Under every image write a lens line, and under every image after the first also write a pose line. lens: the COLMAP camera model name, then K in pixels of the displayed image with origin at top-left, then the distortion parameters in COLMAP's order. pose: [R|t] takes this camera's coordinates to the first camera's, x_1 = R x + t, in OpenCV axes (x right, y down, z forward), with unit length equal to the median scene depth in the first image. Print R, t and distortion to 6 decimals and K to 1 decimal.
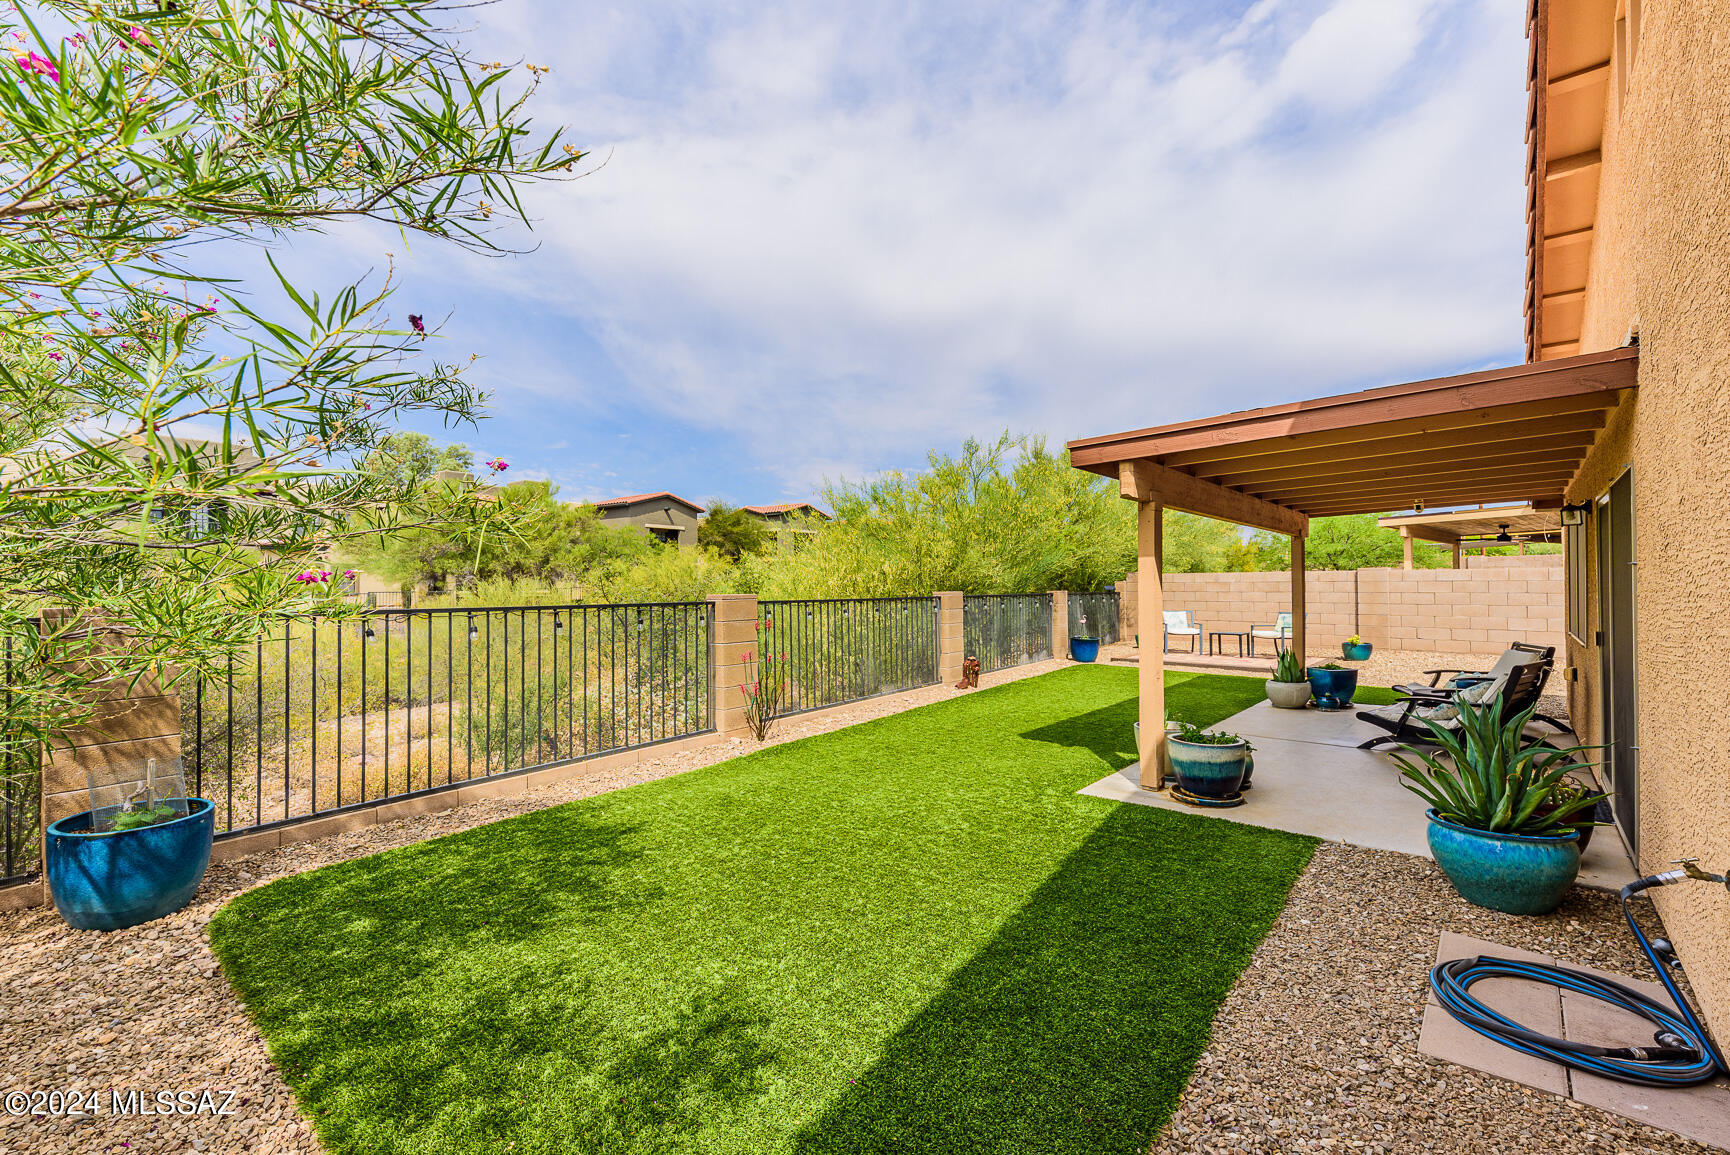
lens RADIAL K [[681.2, 0, 863.4], [0, 681.2, 585.0], [0, 0, 1]] dist [0.001148, -0.001126]
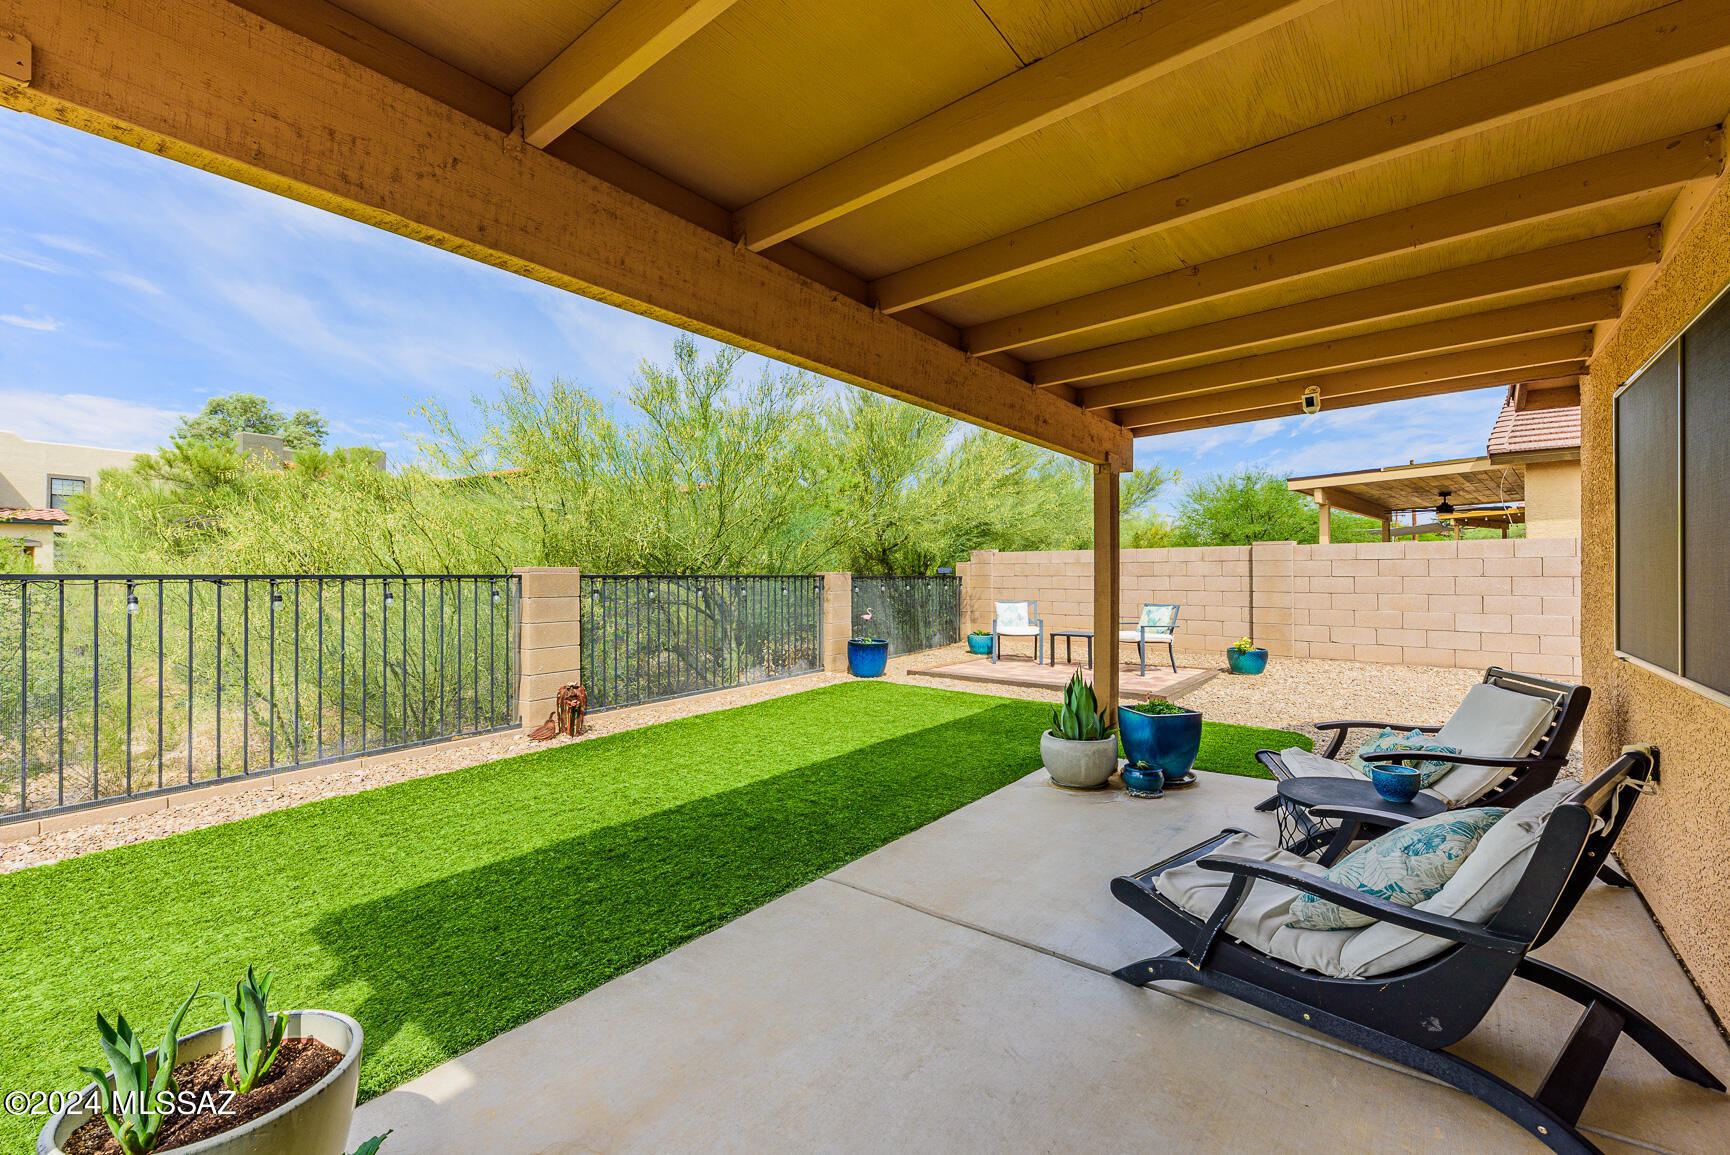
lens RADIAL K [[681.2, 0, 868.0], [0, 681.2, 574.0], [0, 0, 1]] dist [0.001148, -0.001126]
pose [[0.997972, 0.004583, 0.063487, 0.333815], [-0.004505, 0.999989, -0.001372, 0.013310], [-0.063493, 0.001083, 0.997982, 0.376911]]
